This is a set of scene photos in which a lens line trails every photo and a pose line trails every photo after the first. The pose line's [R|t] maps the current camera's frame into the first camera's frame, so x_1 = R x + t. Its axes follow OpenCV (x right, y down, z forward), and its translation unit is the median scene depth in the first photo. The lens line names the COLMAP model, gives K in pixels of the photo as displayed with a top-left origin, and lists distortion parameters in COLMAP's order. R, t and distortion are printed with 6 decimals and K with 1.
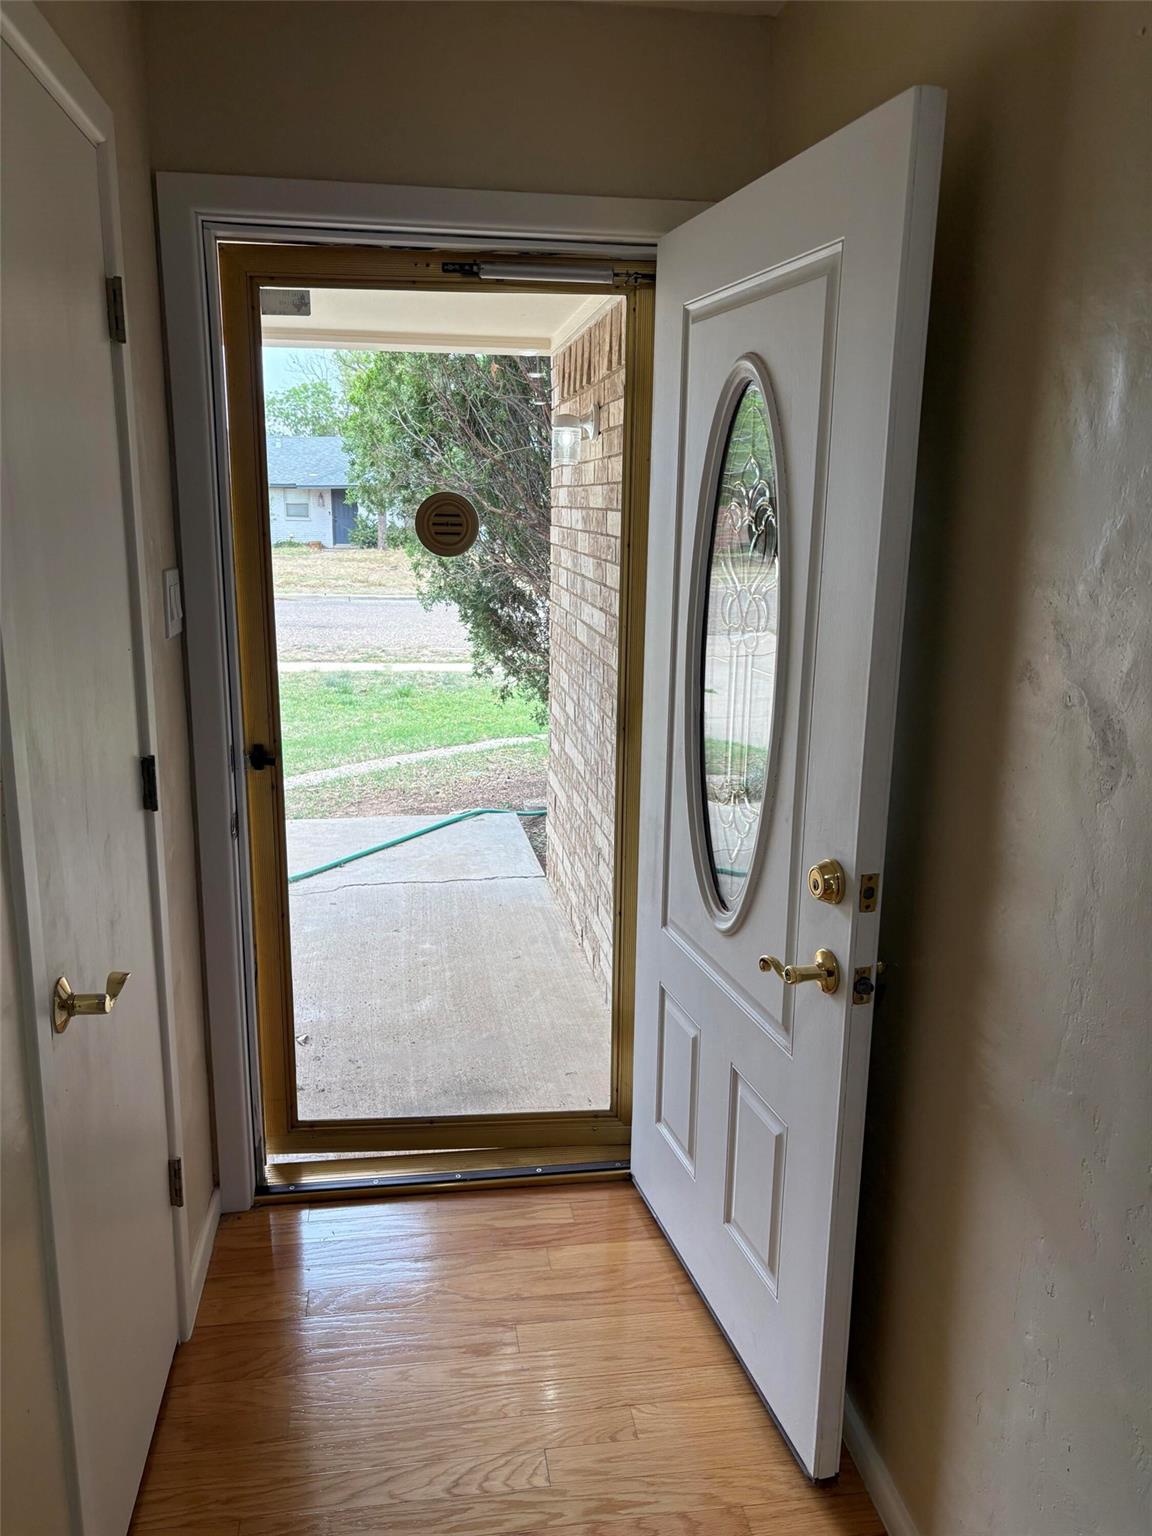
lens RADIAL K [[1161.9, 0, 572.3], [0, 1161.9, 771.0], [0, 0, 1]] dist [0.026893, -0.011266]
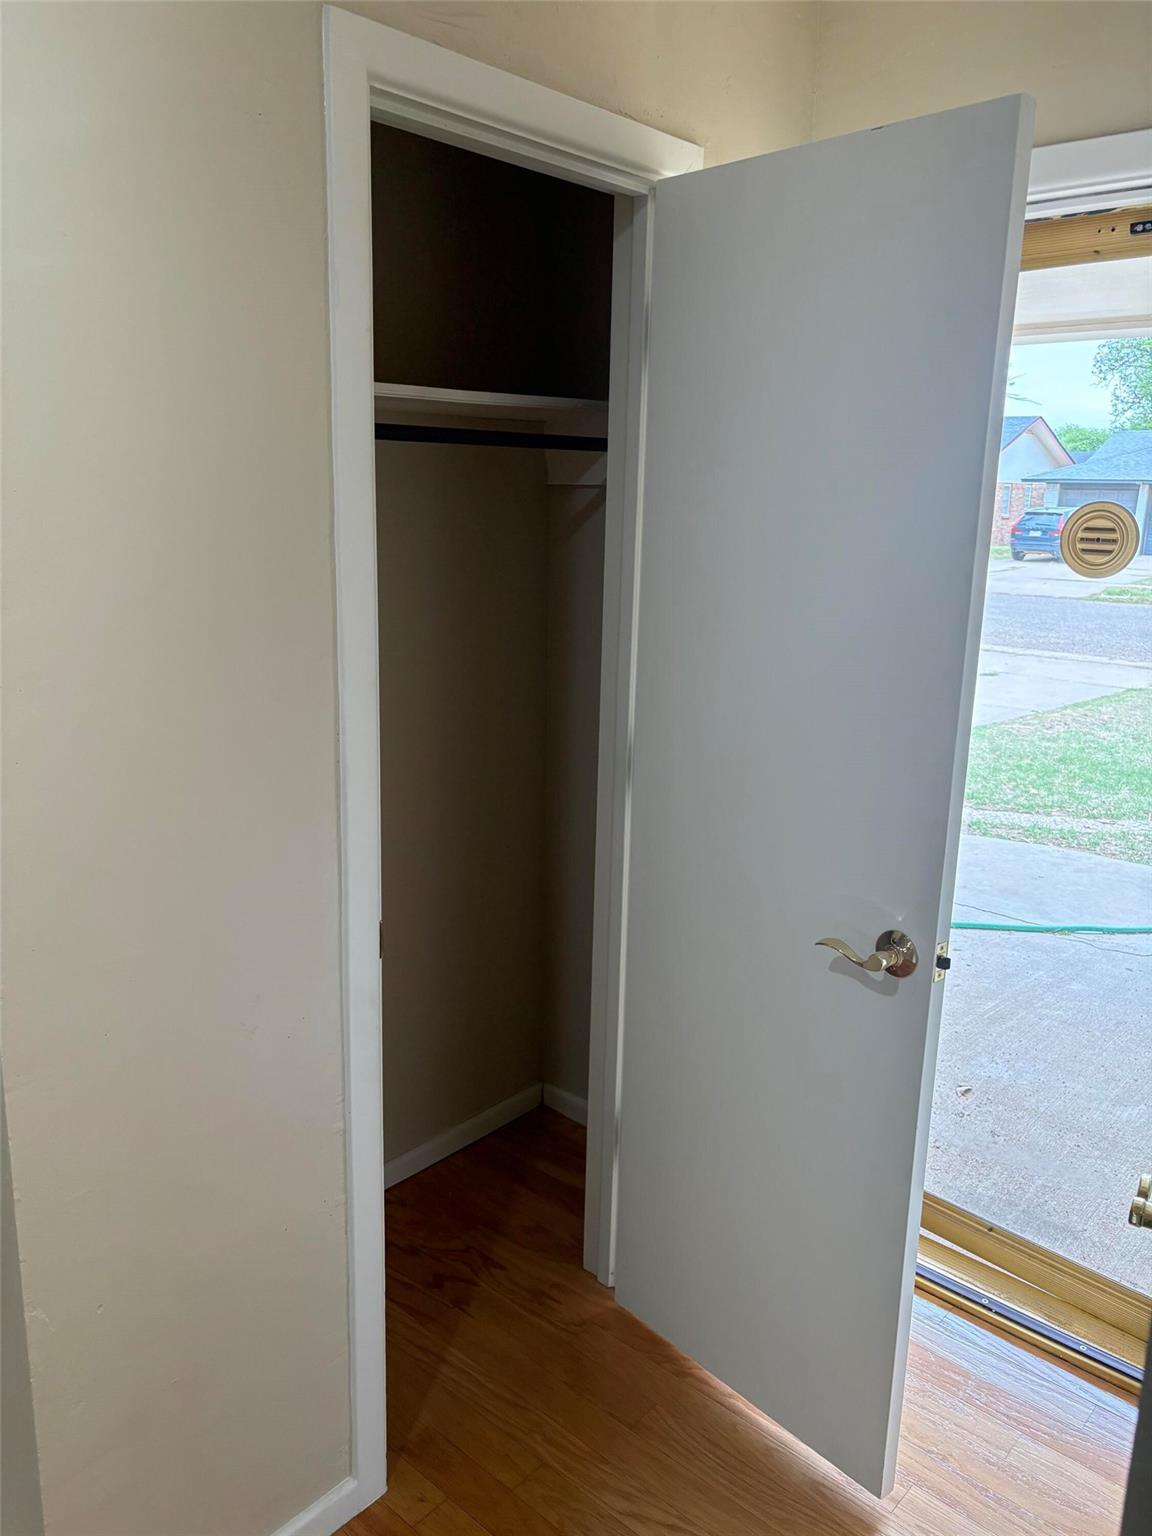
lens RADIAL K [[1161.9, 0, 574.0], [0, 1161.9, 763.7], [0, 0, 1]] dist [0.026893, -0.011266]
pose [[0.640233, 0.172917, -0.748466, 0.305625], [-0.180446, 0.980926, 0.072269, -0.049355], [0.746687, 0.088788, 0.659224, 0.188465]]
